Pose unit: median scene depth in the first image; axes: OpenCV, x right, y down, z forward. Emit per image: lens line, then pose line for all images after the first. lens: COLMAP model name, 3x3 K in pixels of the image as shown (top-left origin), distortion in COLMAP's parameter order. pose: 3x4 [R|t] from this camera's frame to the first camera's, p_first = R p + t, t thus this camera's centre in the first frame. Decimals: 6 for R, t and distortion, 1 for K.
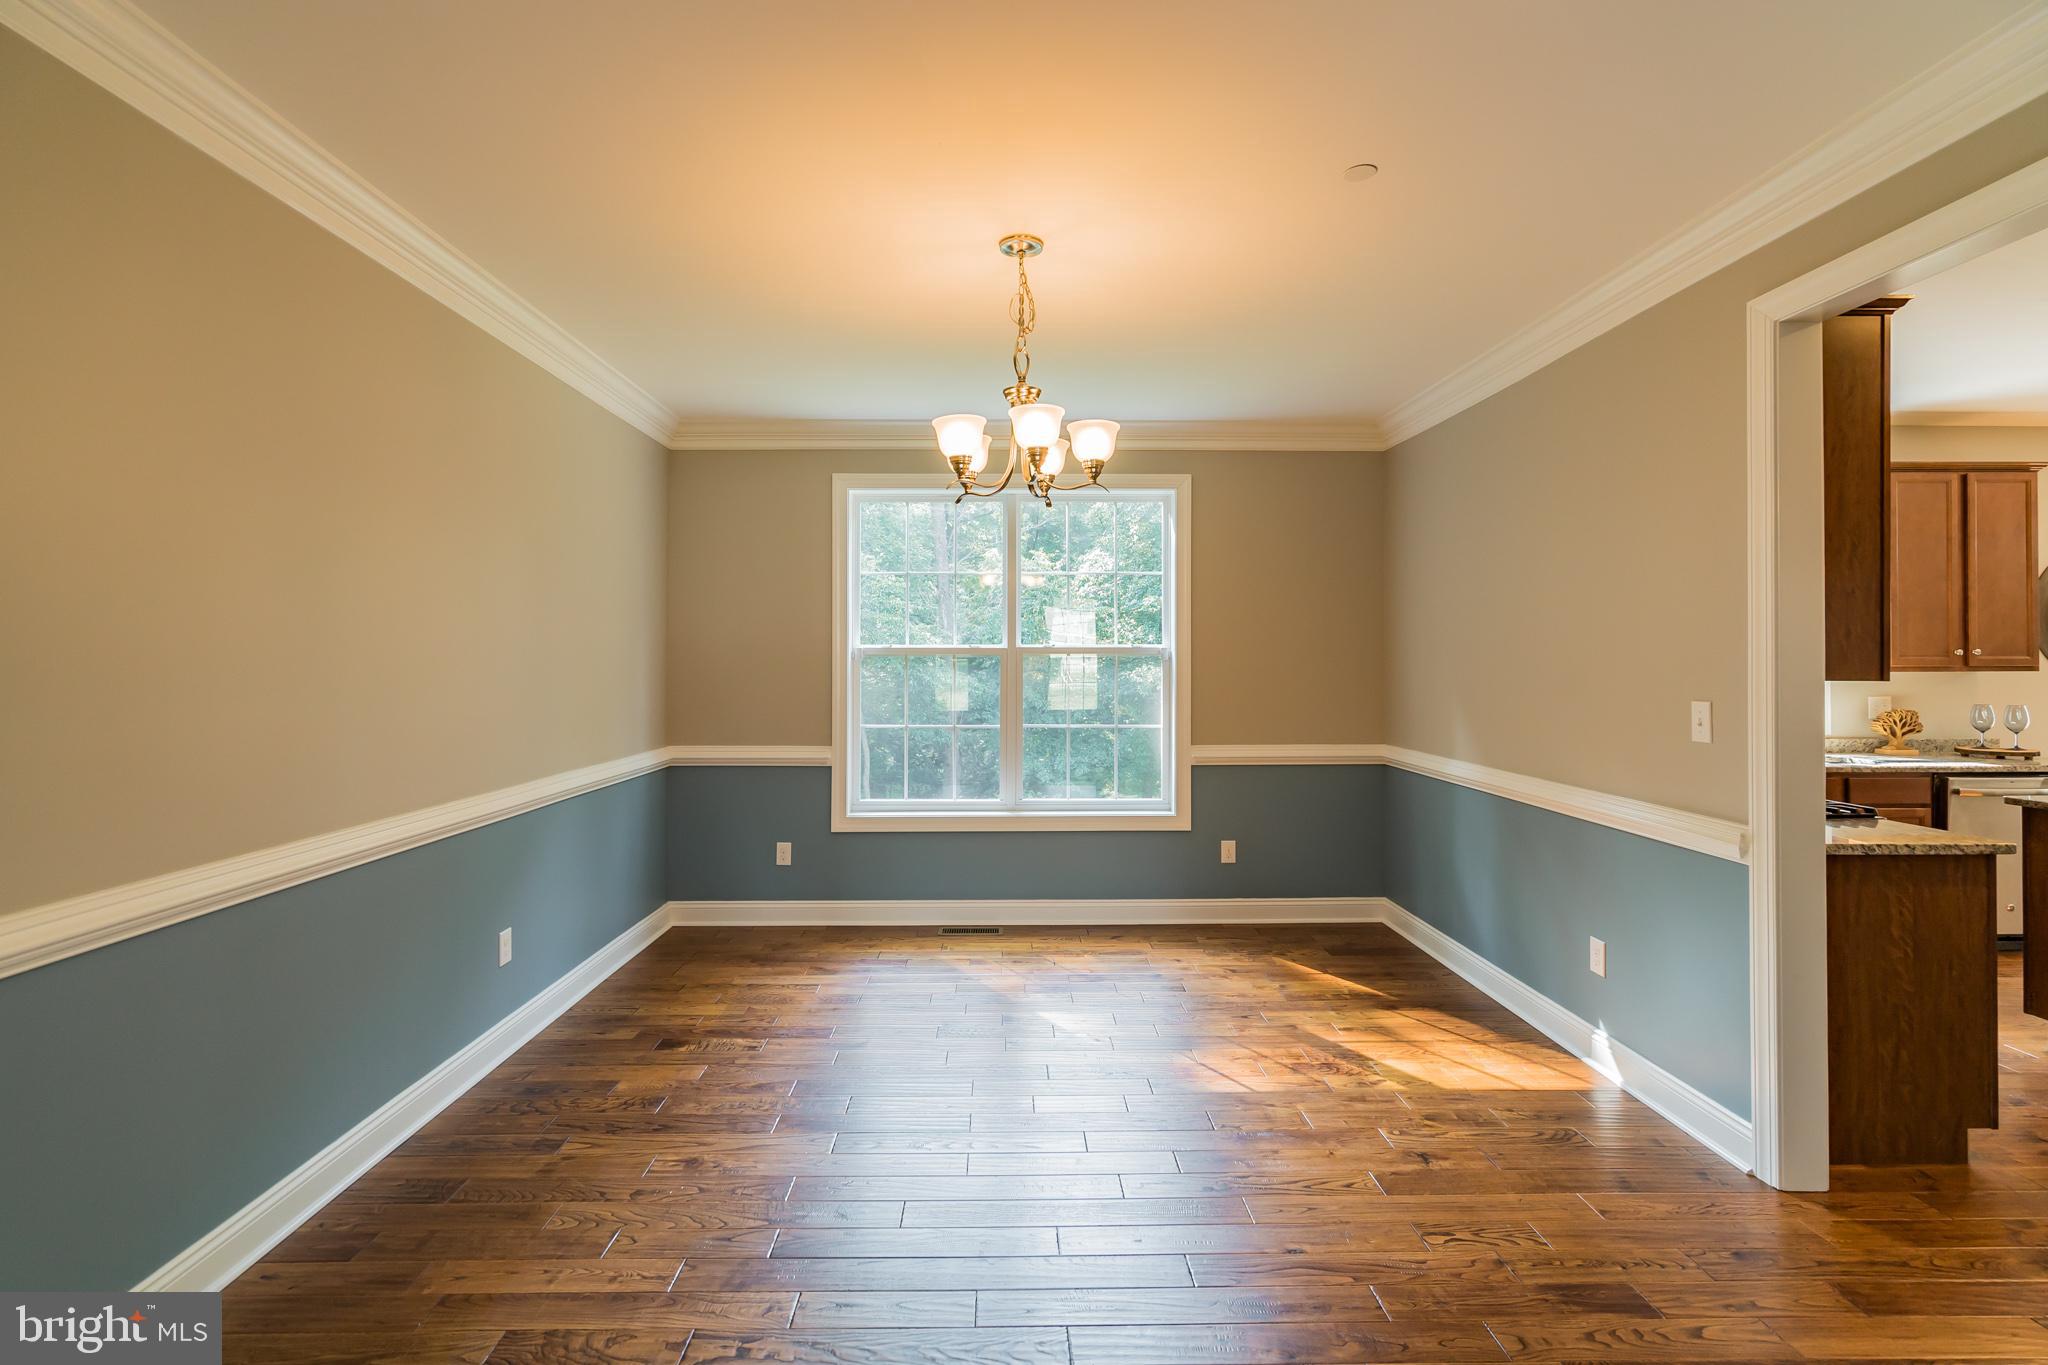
lens RADIAL K [[938.6, 0, 1011.9], [0, 938.6, 642.9], [0, 0, 1]] dist [-0.003552, 0.000145]
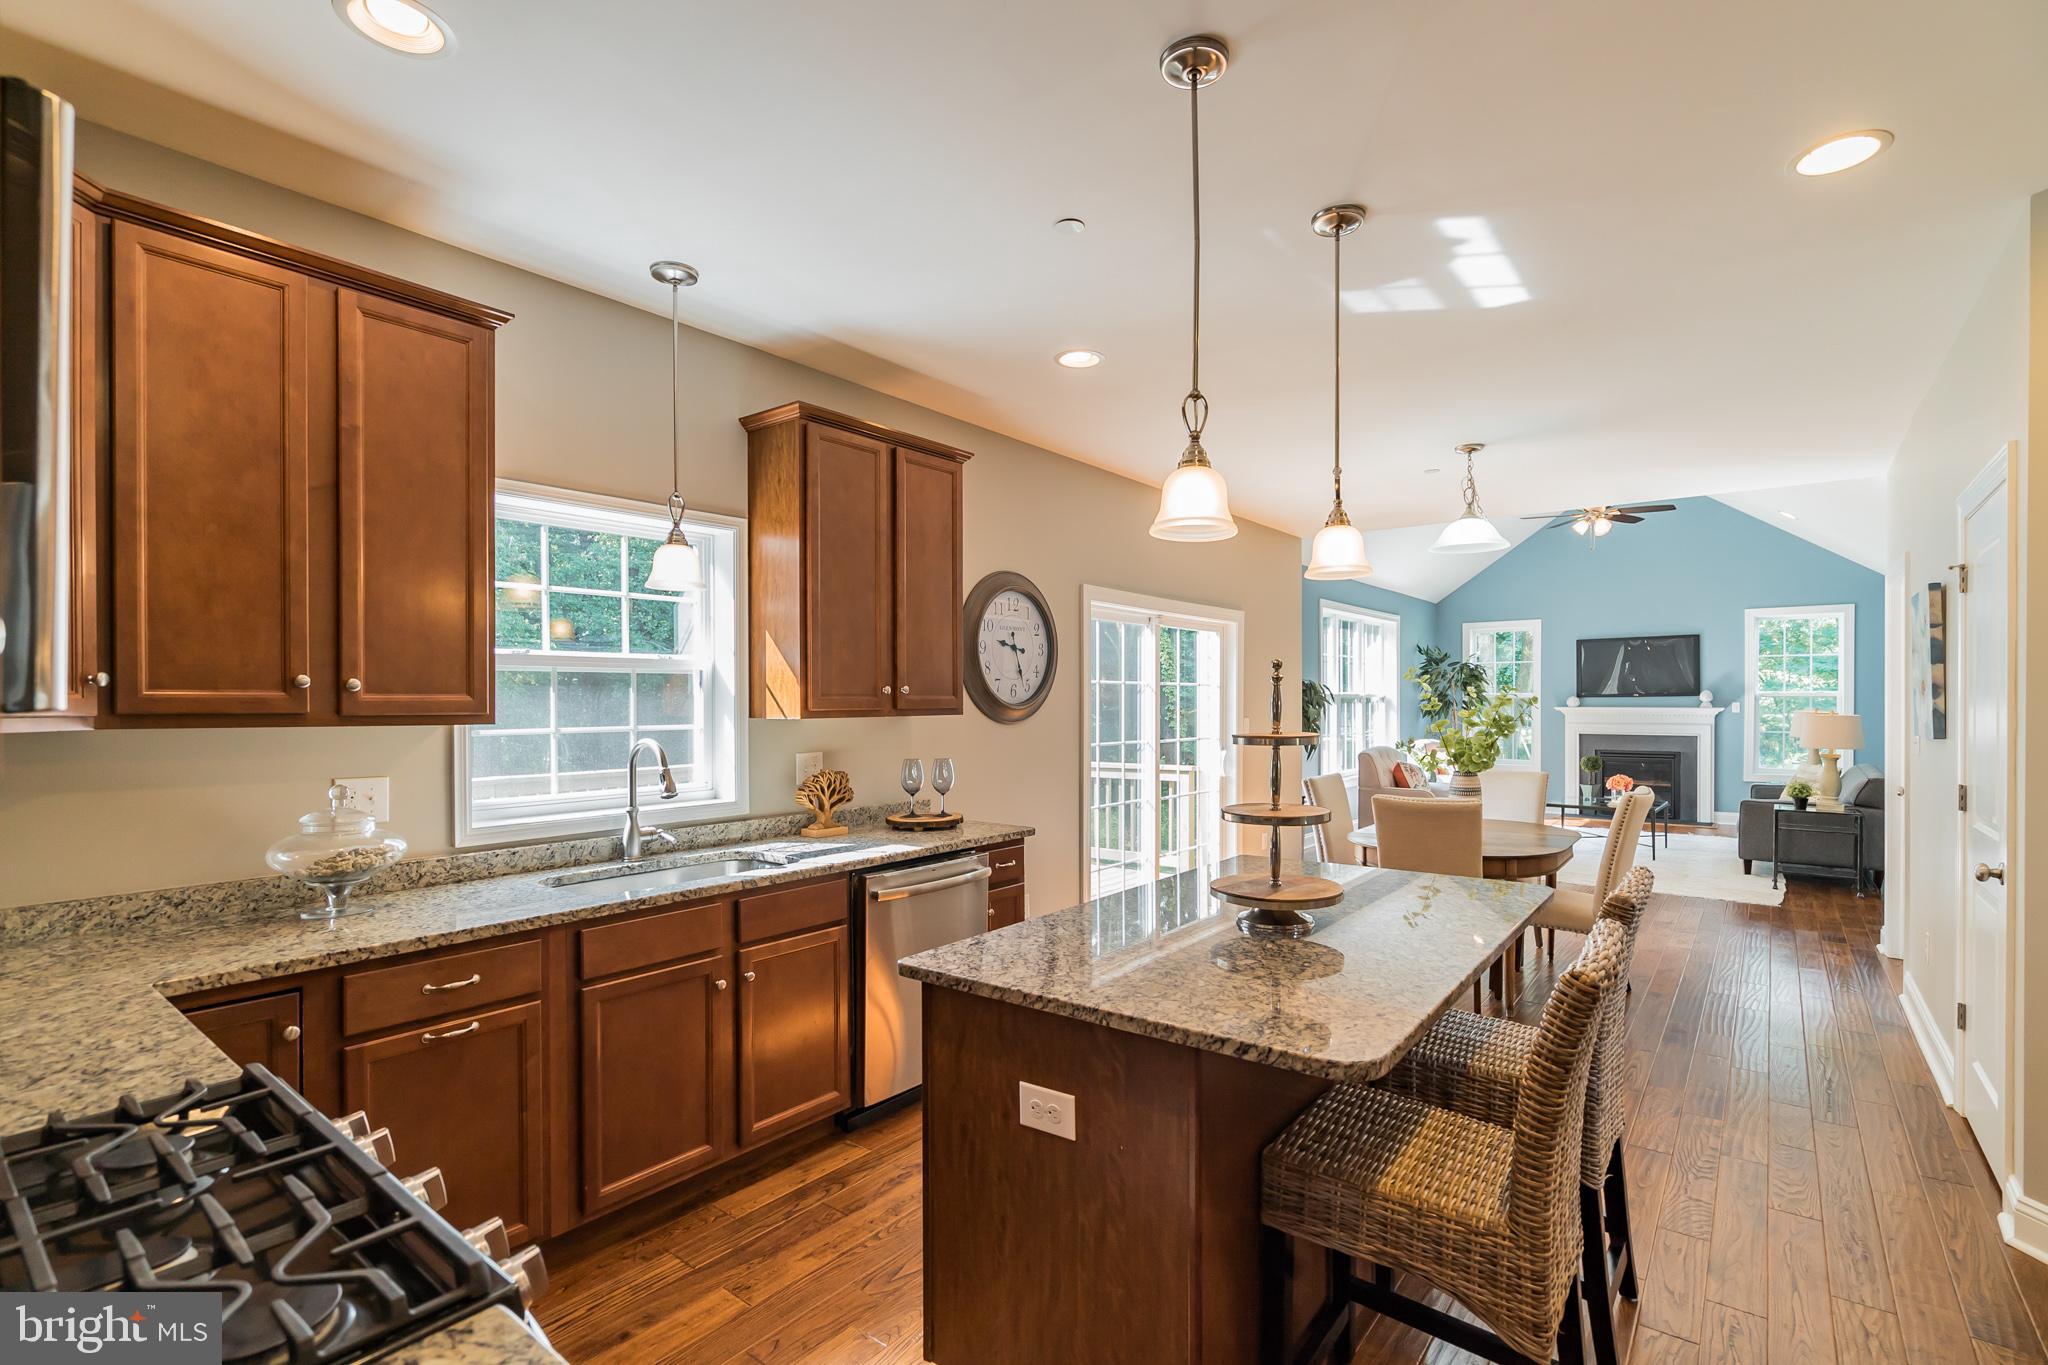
lens RADIAL K [[938.6, 0, 1038.4], [0, 938.6, 695.7], [0, 0, 1]] dist [-0.003552, 0.000145]
pose [[0.625861, 0.000590, 0.779934, 0.514011], [-0.003999, 0.999989, 0.002452, 0.012062], [-0.779924, -0.004653, 0.625857, 0.448513]]
